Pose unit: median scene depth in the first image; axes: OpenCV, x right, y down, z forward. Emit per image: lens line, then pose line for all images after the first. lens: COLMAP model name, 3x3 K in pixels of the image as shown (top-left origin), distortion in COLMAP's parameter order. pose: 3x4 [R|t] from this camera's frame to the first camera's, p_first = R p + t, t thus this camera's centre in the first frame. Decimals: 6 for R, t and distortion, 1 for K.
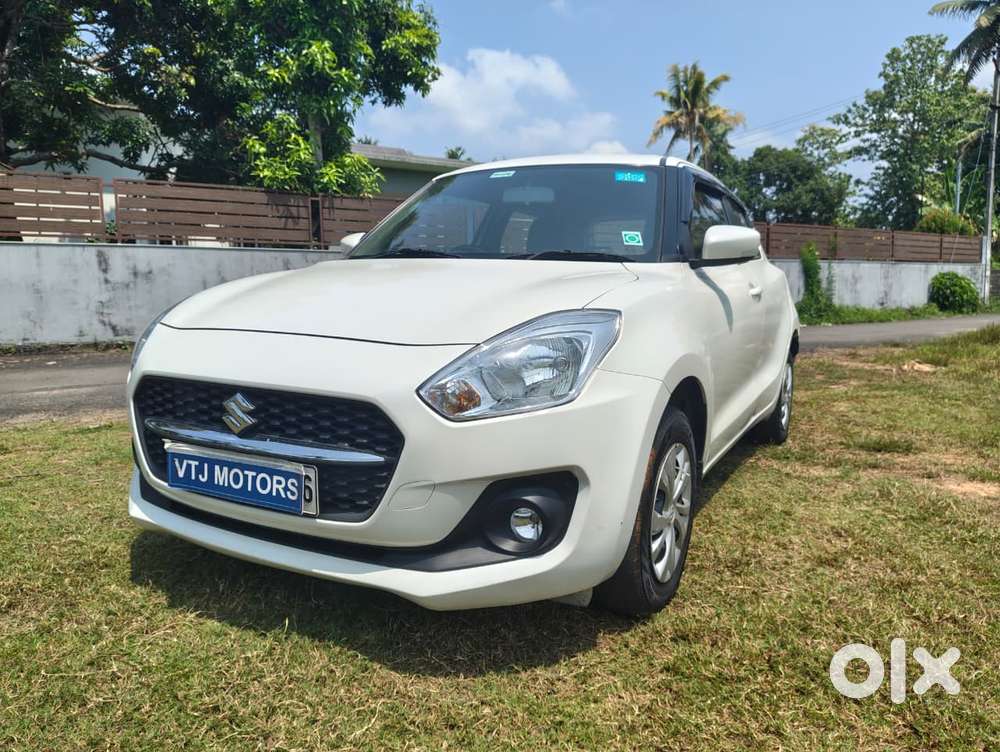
lens RADIAL K [[748.4, 0, 512.4], [0, 748.4, 365.5], [0, 0, 1]] dist [0.004237, -0.003867]
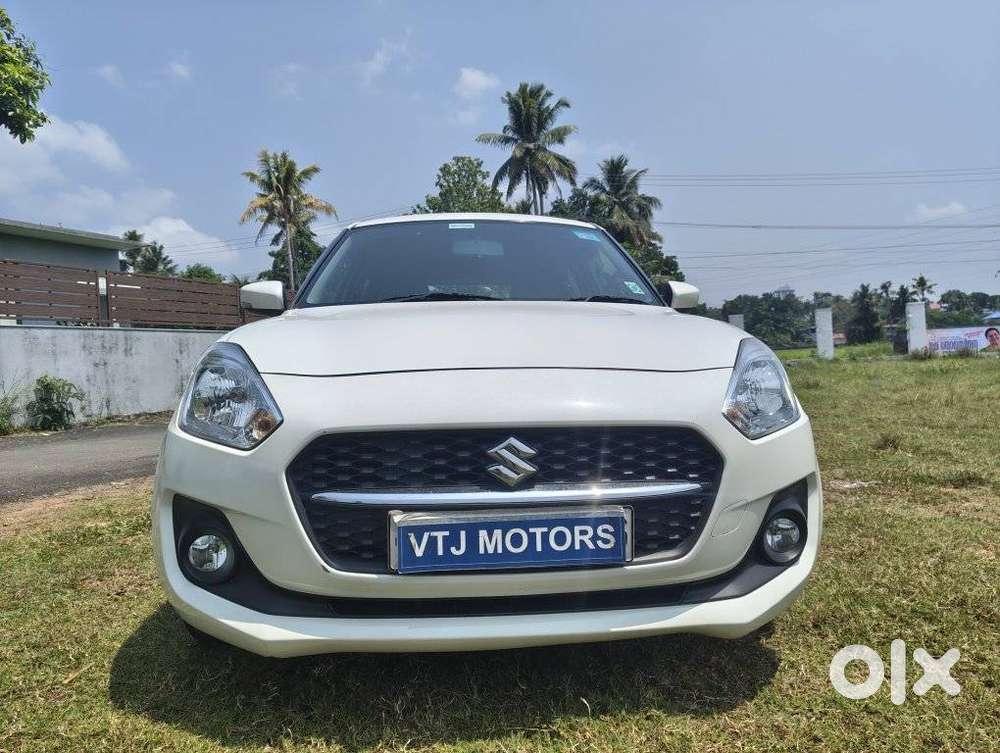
lens RADIAL K [[726.4, 0, 529.4], [0, 726.4, 340.4], [0, 0, 1]] dist [0.083372, -0.076362]
pose [[0.826487, -0.009433, 0.562877, -0.116761], [0.089732, 0.989284, -0.115178, 0.003557], [-0.555758, 0.145701, 0.818476, 0.041281]]
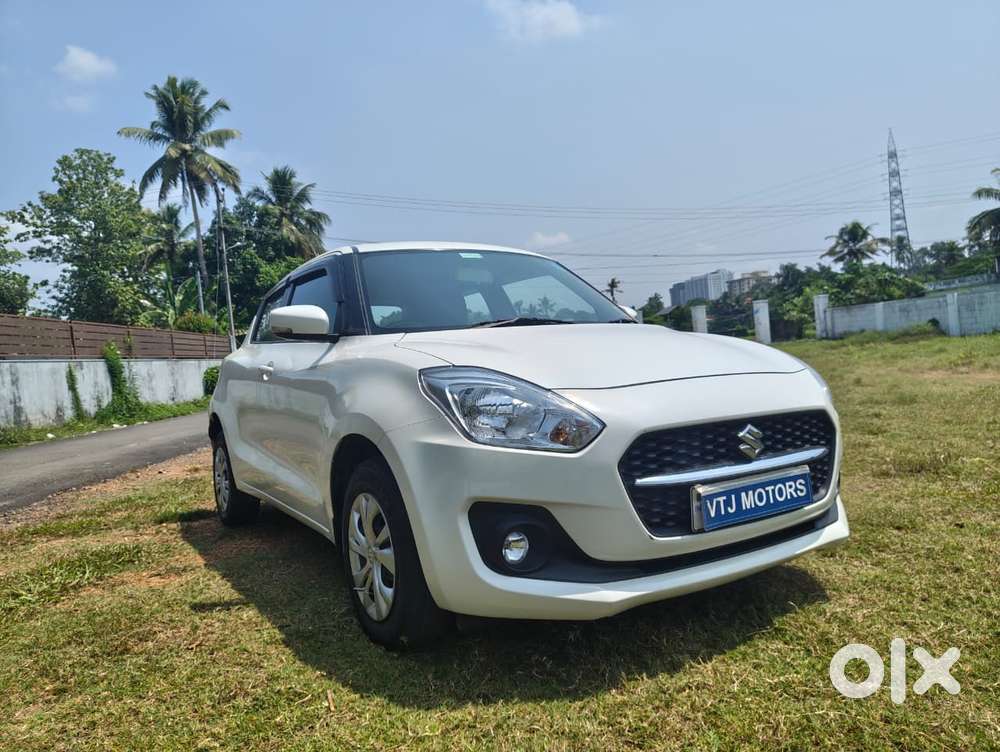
lens RADIAL K [[719.7, 0, 550.5], [0, 719.7, 362.7], [0, 0, 1]] dist [-0.003305, -0.007841]
pose [[0.450088, -0.036217, 0.892249, -0.213813], [0.161064, 0.986083, -0.041222, -0.008491], [-0.878339, 0.162263, 0.449657, 0.107609]]
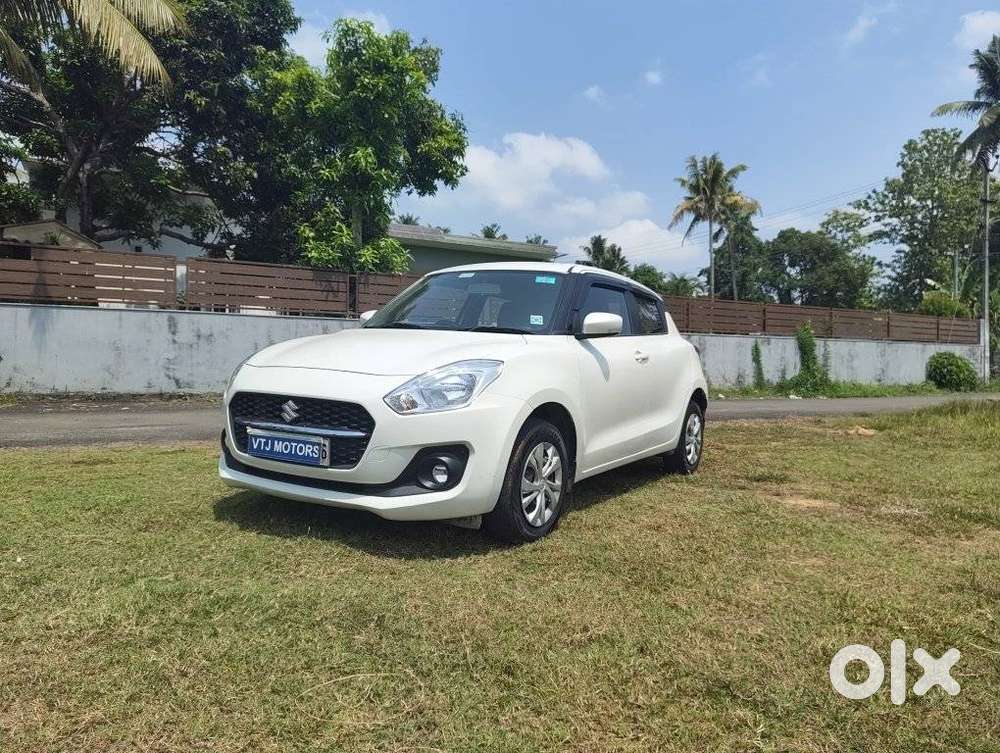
lens RADIAL K [[757.6, 0, 521.2], [0, 757.6, 337.4], [0, 0, 1]] dist [0.008610, -0.002199]
pose [[0.998951, 0.022182, -0.040063, 0.038543], [-0.027256, 0.991017, -0.130933, 0.015993], [0.036799, 0.131887, 0.990581, -0.119928]]
